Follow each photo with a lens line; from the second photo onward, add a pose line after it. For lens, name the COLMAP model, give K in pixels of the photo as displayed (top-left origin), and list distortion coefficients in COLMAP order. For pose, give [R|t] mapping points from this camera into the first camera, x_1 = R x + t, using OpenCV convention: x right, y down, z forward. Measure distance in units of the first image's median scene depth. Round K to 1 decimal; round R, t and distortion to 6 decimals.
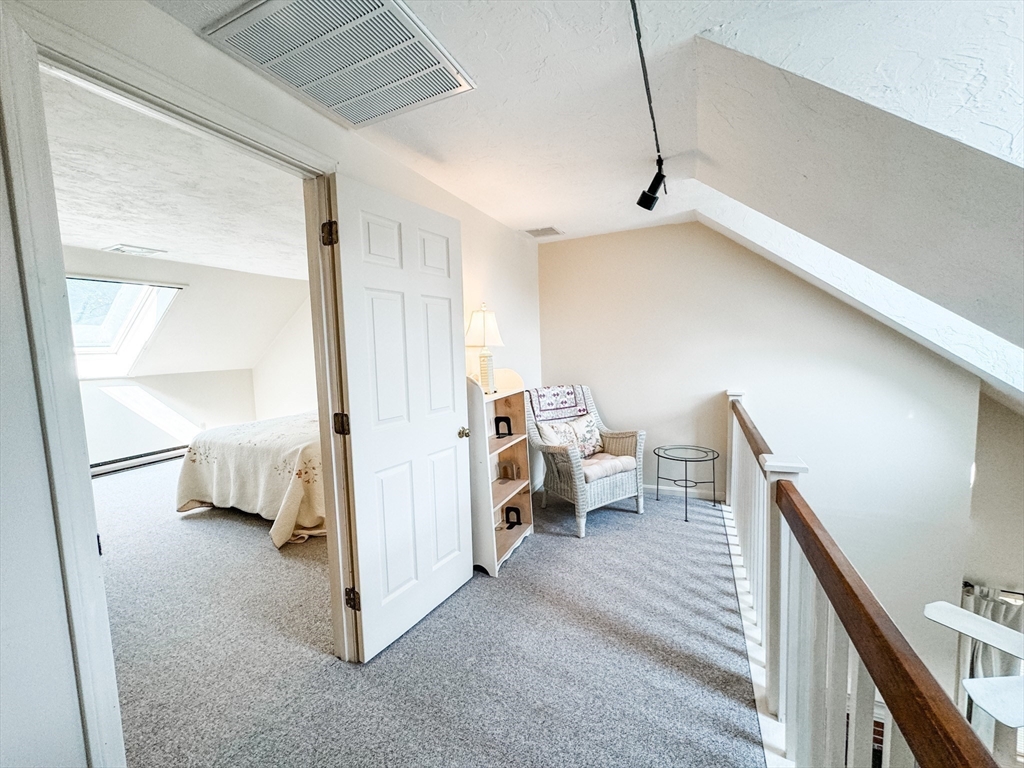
lens RADIAL K [[409.2, 0, 512.4], [0, 409.2, 383.5], [0, 0, 1]] dist [-0.002682, 0.000460]
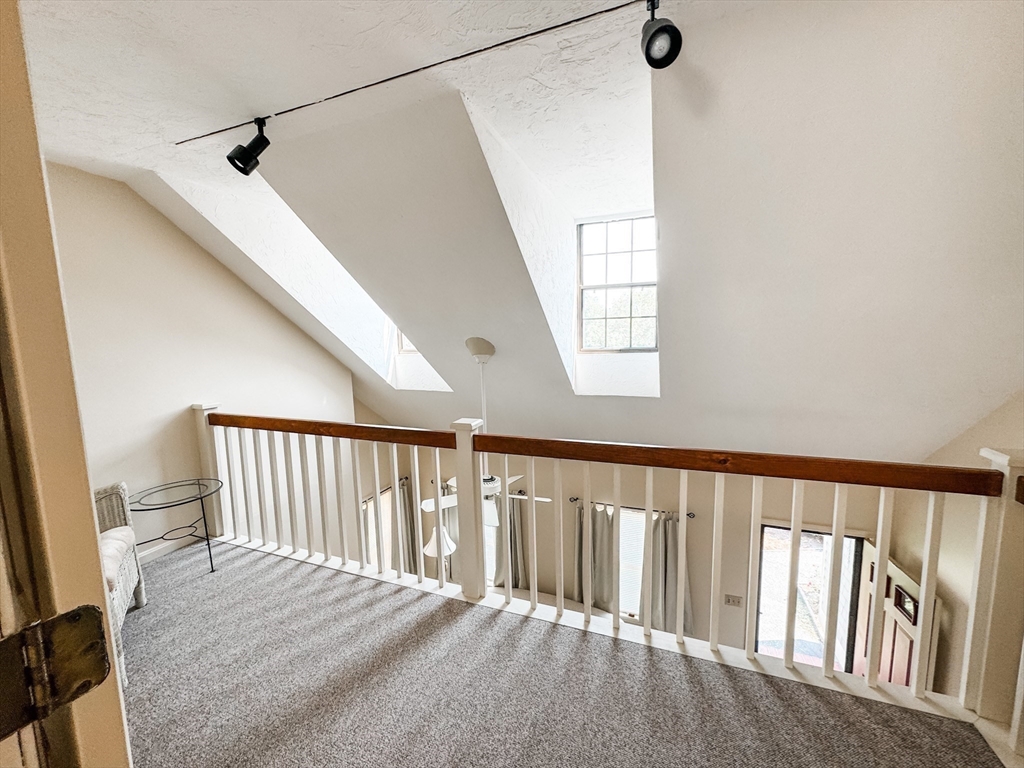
lens RADIAL K [[409.2, 0, 510.9], [0, 409.2, 386.0], [0, 0, 1]] dist [-0.002682, 0.000460]
pose [[-0.048754, -0.091351, 0.994625, -0.511238], [0.118415, 0.988257, 0.096570, -0.038017], [-0.991767, 0.122486, -0.037364, 0.591665]]
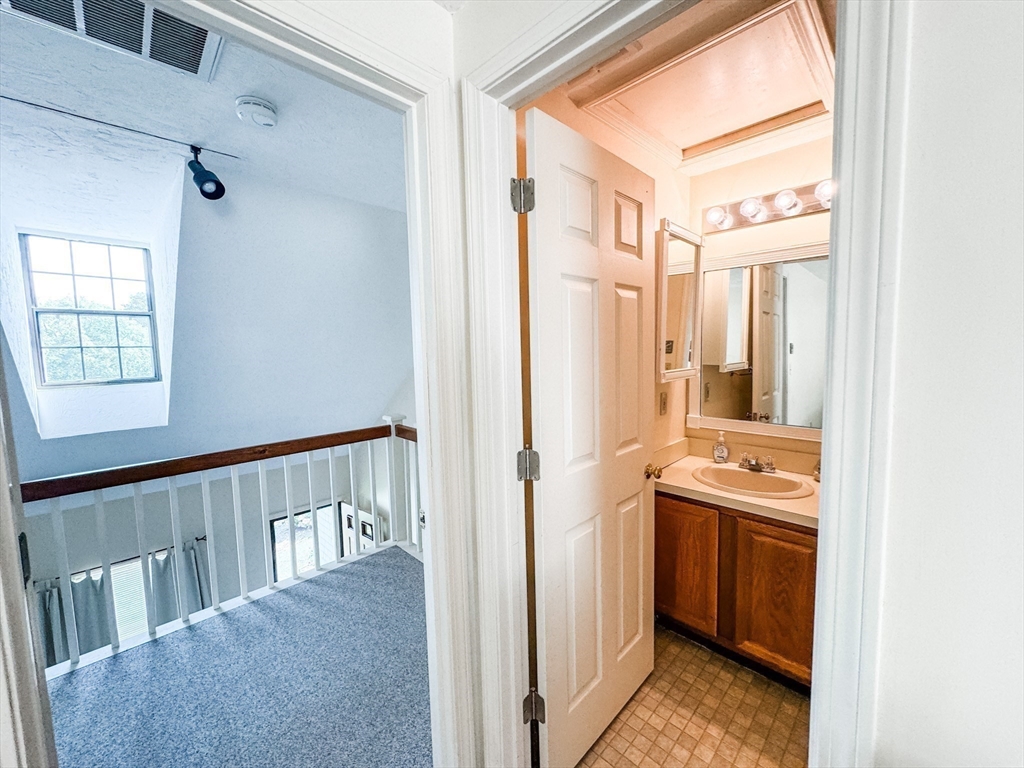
lens RADIAL K [[409.2, 0, 508.0], [0, 409.2, 380.1], [0, 0, 1]] dist [-0.002682, 0.000460]
pose [[-0.930765, 0.022980, 0.364896, -0.617414], [0.083678, 0.984922, 0.151417, -0.053603], [-0.355915, 0.171468, -0.918653, 0.712646]]
